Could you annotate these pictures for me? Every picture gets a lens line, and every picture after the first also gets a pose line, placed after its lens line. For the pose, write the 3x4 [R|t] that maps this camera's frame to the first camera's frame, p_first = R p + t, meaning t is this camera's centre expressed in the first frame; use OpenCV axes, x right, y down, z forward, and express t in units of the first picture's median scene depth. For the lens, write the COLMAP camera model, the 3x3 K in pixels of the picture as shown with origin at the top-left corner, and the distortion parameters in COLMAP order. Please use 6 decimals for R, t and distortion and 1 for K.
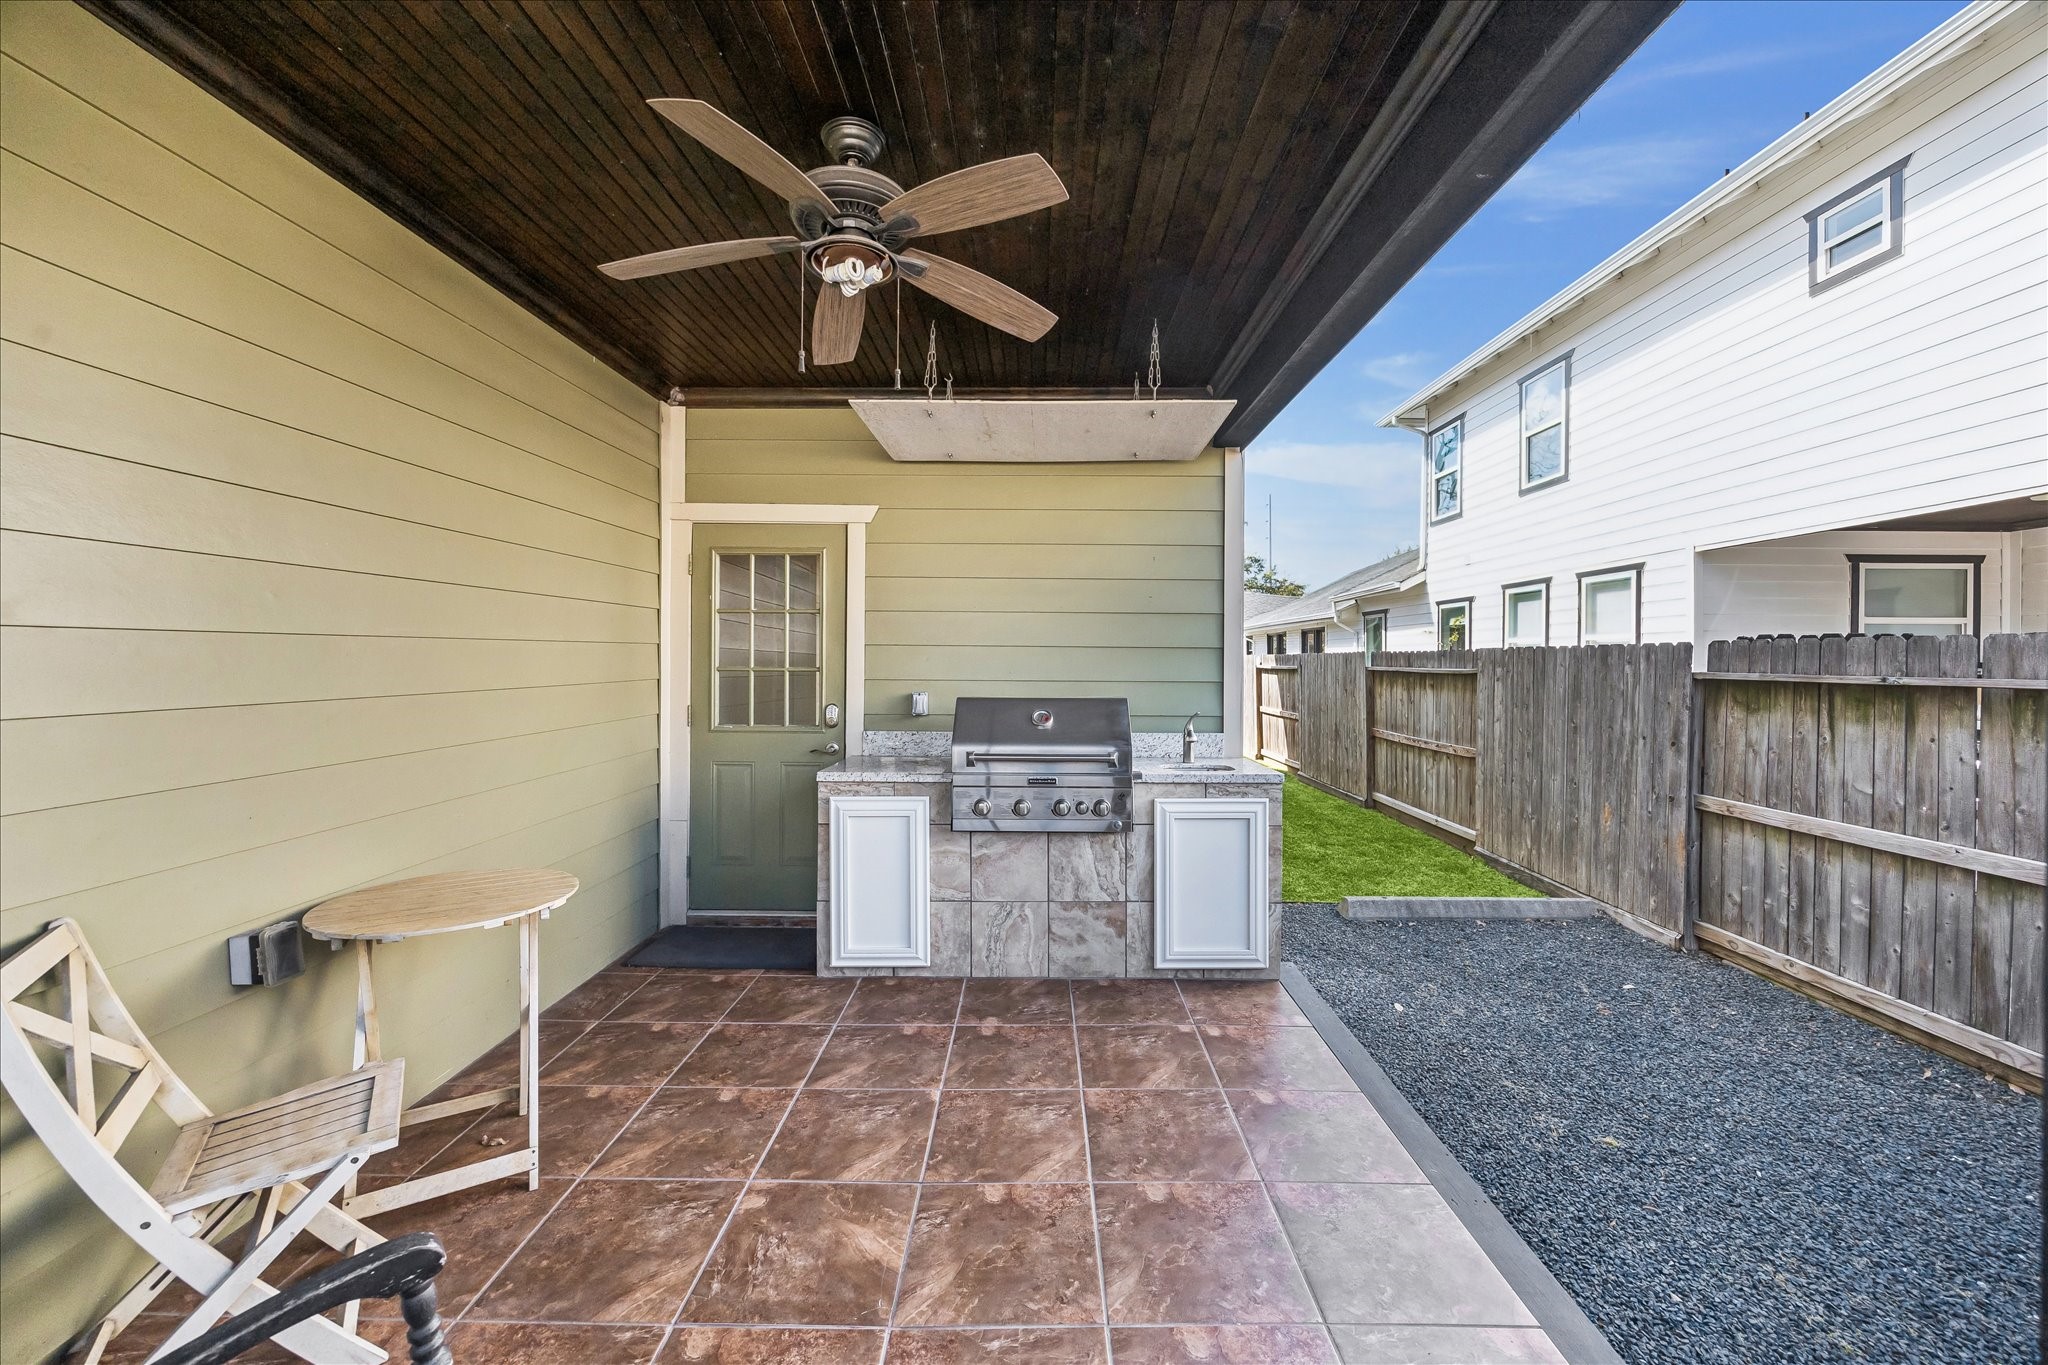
lens RADIAL K [[795.9, 0, 1028.4], [0, 795.9, 668.9], [0, 0, 1]] dist [-0.004131, 0.000330]
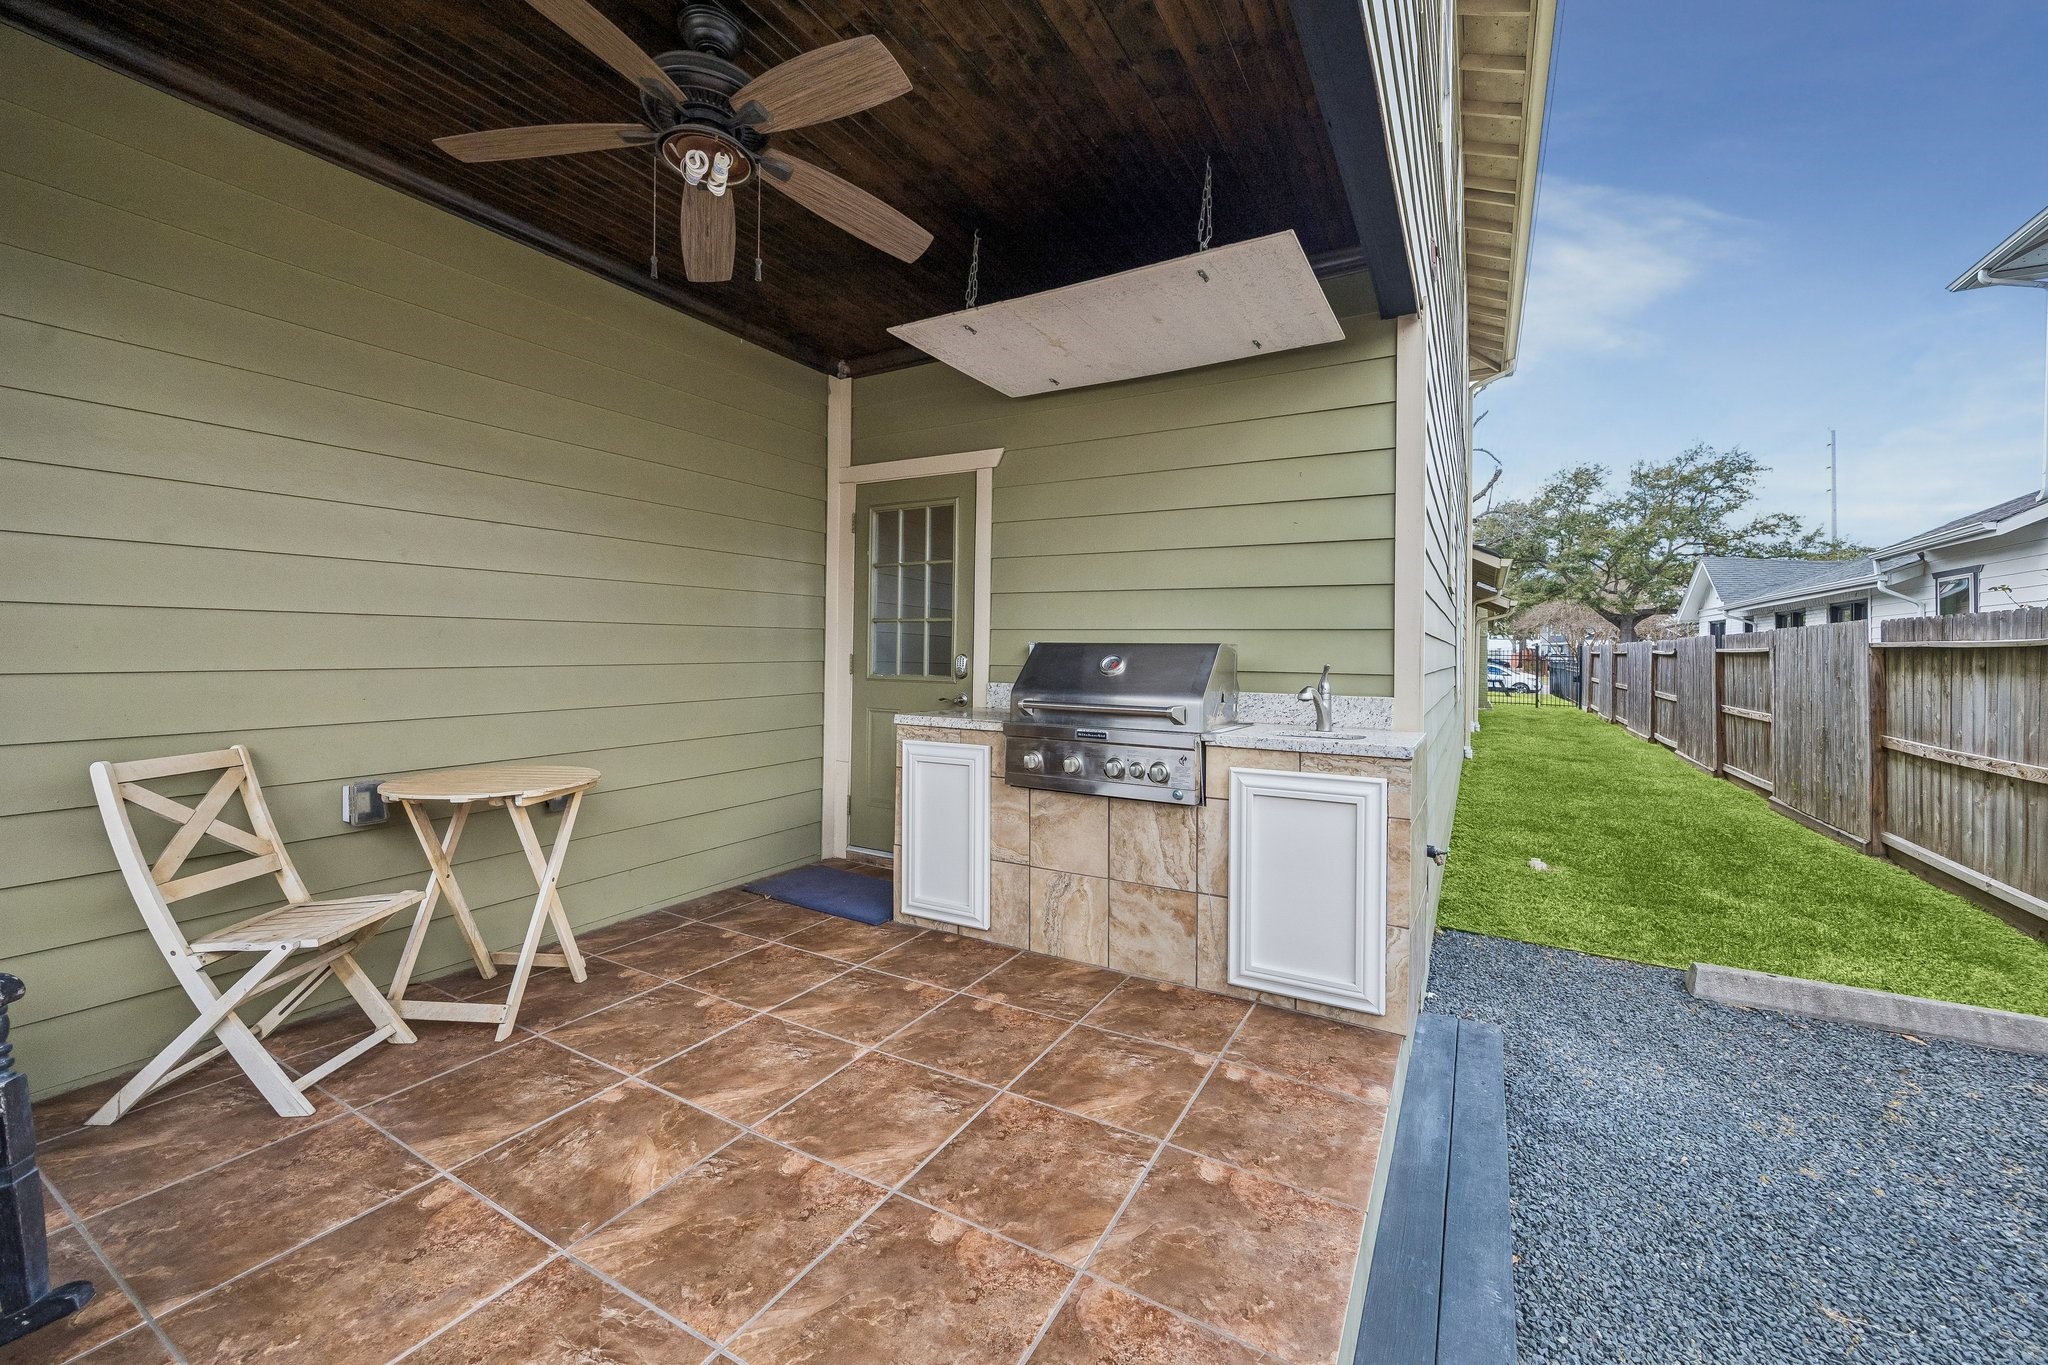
lens RADIAL K [[795.9, 0, 1024.6], [0, 795.9, 648.8], [0, 0, 1]] dist [-0.004131, 0.000330]
pose [[0.873870, 0.006282, -0.486118, 0.361370], [-0.014238, 0.999818, -0.012674, 0.058366], [0.485950, 0.017997, 0.873801, 0.207594]]
